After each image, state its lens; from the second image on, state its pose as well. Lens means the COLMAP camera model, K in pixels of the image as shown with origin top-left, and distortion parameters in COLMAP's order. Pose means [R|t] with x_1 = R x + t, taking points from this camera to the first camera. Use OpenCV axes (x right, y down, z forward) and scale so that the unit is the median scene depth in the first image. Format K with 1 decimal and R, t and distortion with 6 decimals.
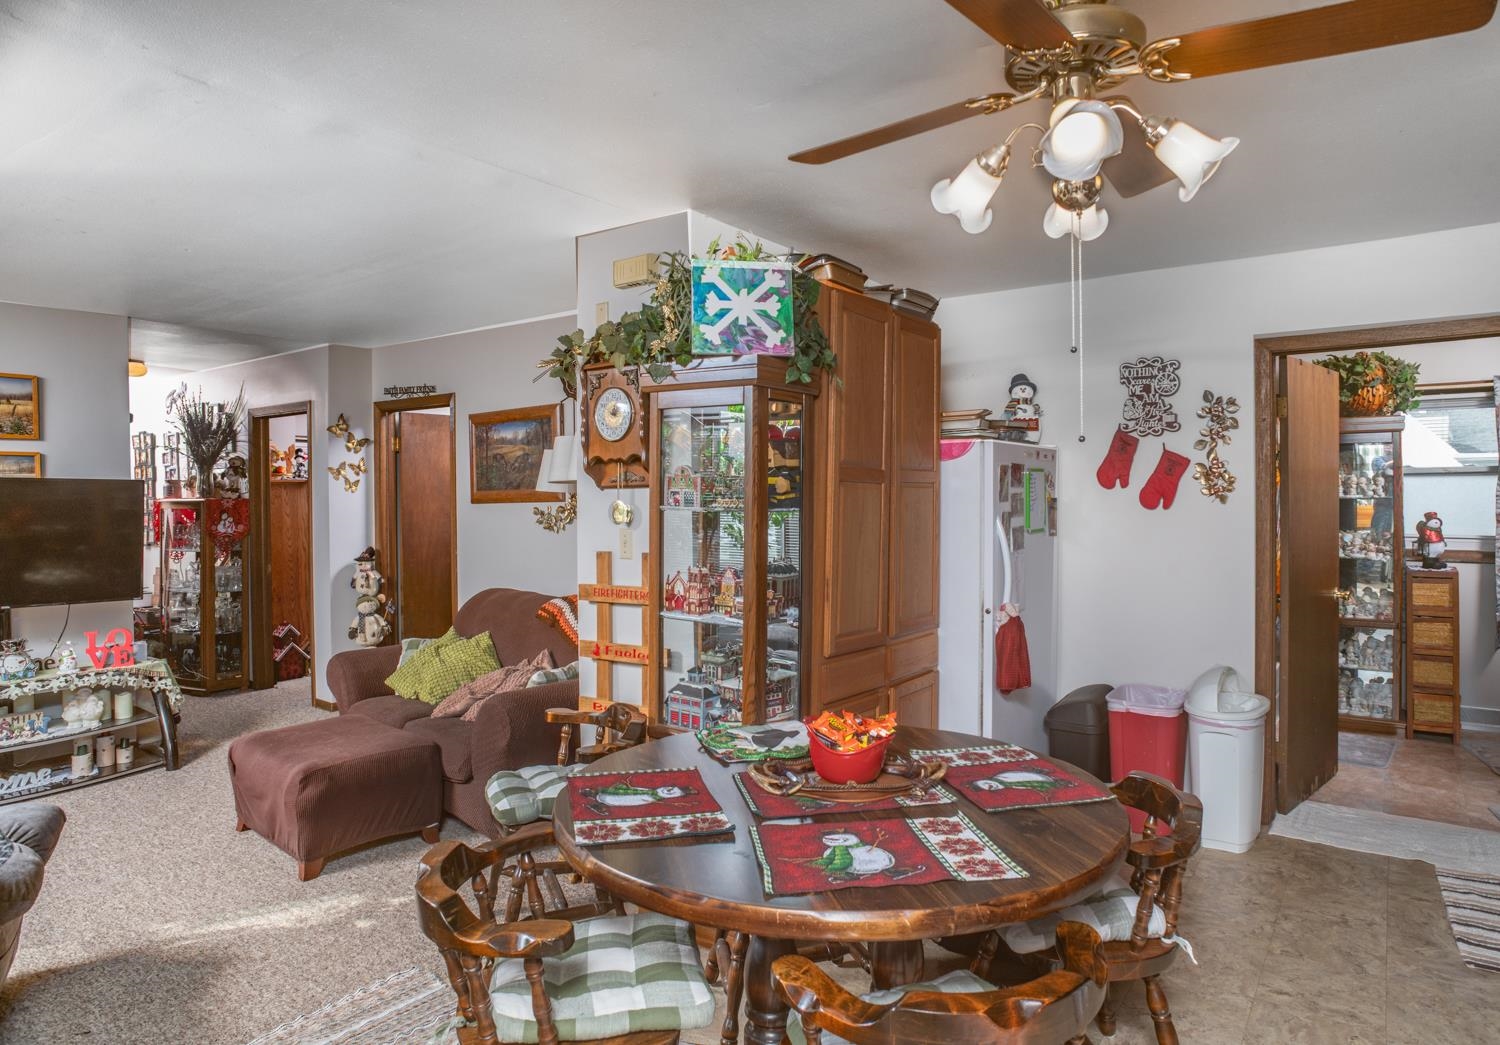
lens RADIAL K [[900.5, 0, 751.1], [0, 900.5, 476.0], [0, 0, 1]] dist [-0.071347, 0.000197]
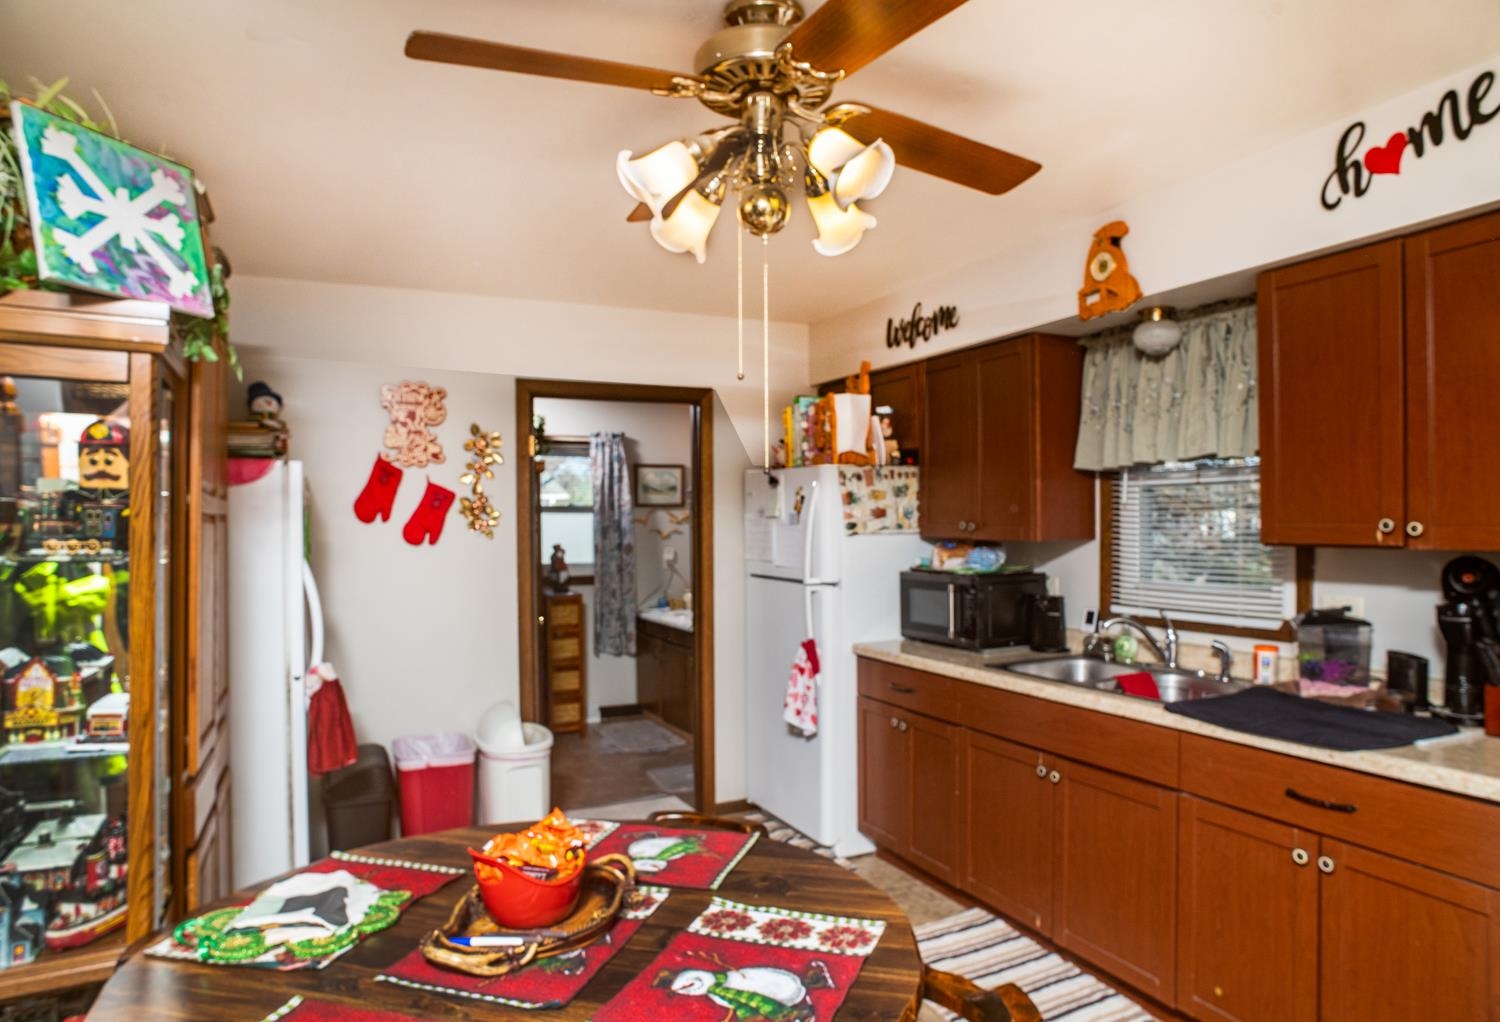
lens RADIAL K [[926.0, 0, 750.0], [0, 926.0, 511.0], [0, 0, 1]] dist [-0.106883, 0.075843]
pose [[0.466530, 0.011976, 0.884424, -0.336438], [-0.012566, 0.999897, -0.006911, 0.004981], [-0.884416, -0.007889, 0.466633, 0.352555]]
